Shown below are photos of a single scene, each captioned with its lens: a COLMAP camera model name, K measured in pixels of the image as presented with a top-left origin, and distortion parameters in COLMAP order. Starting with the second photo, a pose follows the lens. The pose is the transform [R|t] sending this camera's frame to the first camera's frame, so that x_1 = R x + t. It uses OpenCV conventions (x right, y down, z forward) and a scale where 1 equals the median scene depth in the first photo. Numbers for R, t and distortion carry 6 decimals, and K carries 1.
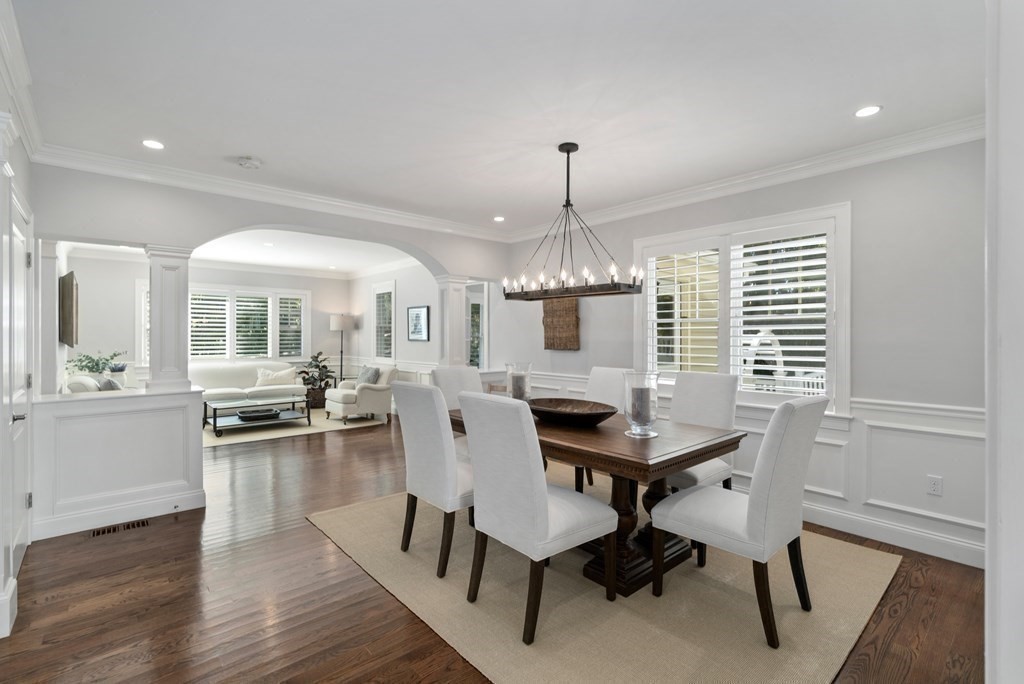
lens RADIAL K [[475.1, 0, 509.2], [0, 475.1, 337.1], [0, 0, 1]] dist [-0.001901, -0.000486]
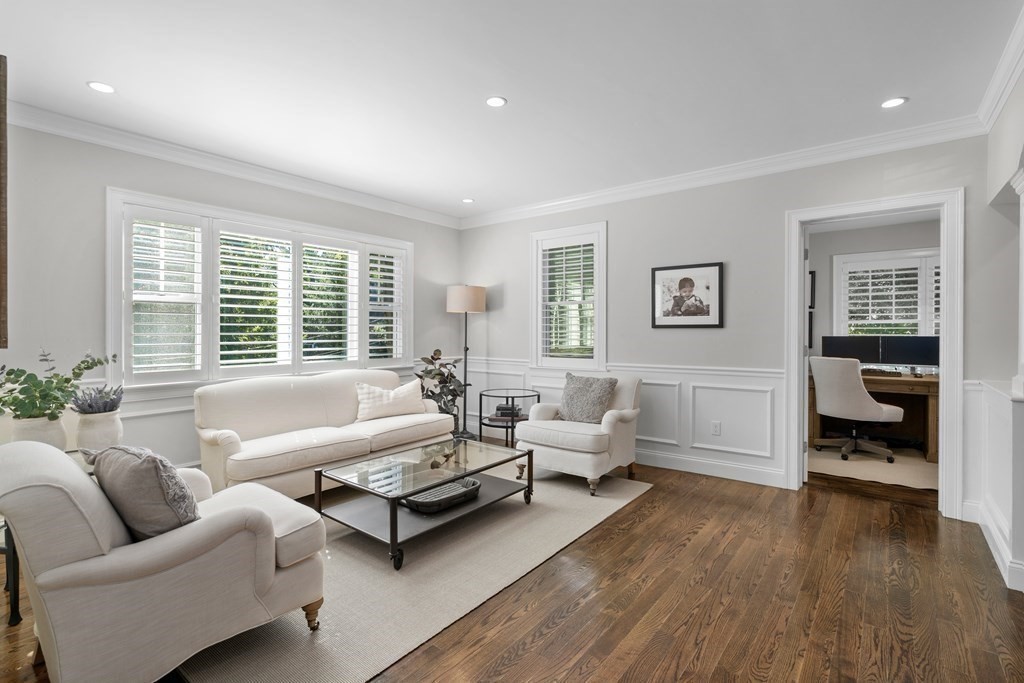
lens RADIAL K [[480.2, 0, 522.6], [0, 480.2, 338.6], [0, 0, 1]] dist [-0.016092, -0.000283]
pose [[0.976650, -0.007545, 0.214702, -0.440130], [0.004599, 0.999888, 0.014217, 0.010713], [-0.214785, -0.012898, 0.976576, 0.435186]]
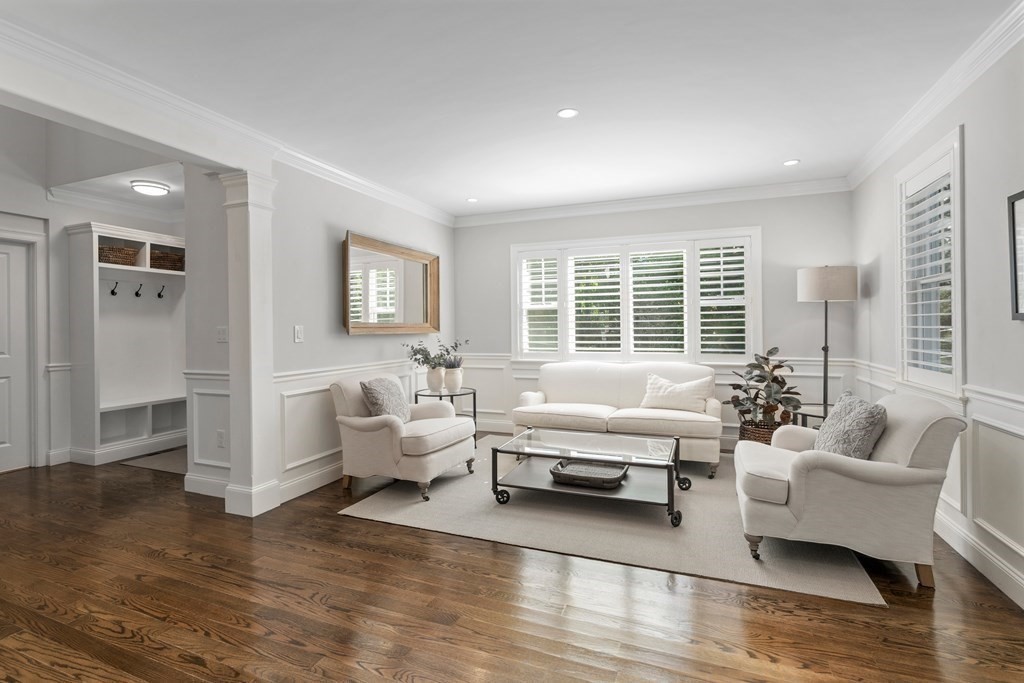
lens RADIAL K [[475.1, 0, 509.2], [0, 475.1, 336.6], [0, 0, 1]] dist [-0.001901, -0.000486]
pose [[0.465325, 0.012273, -0.885055, -0.099843], [0.007353, 0.999816, 0.017730, 0.009621], [0.885109, -0.014758, 0.465149, 0.559060]]
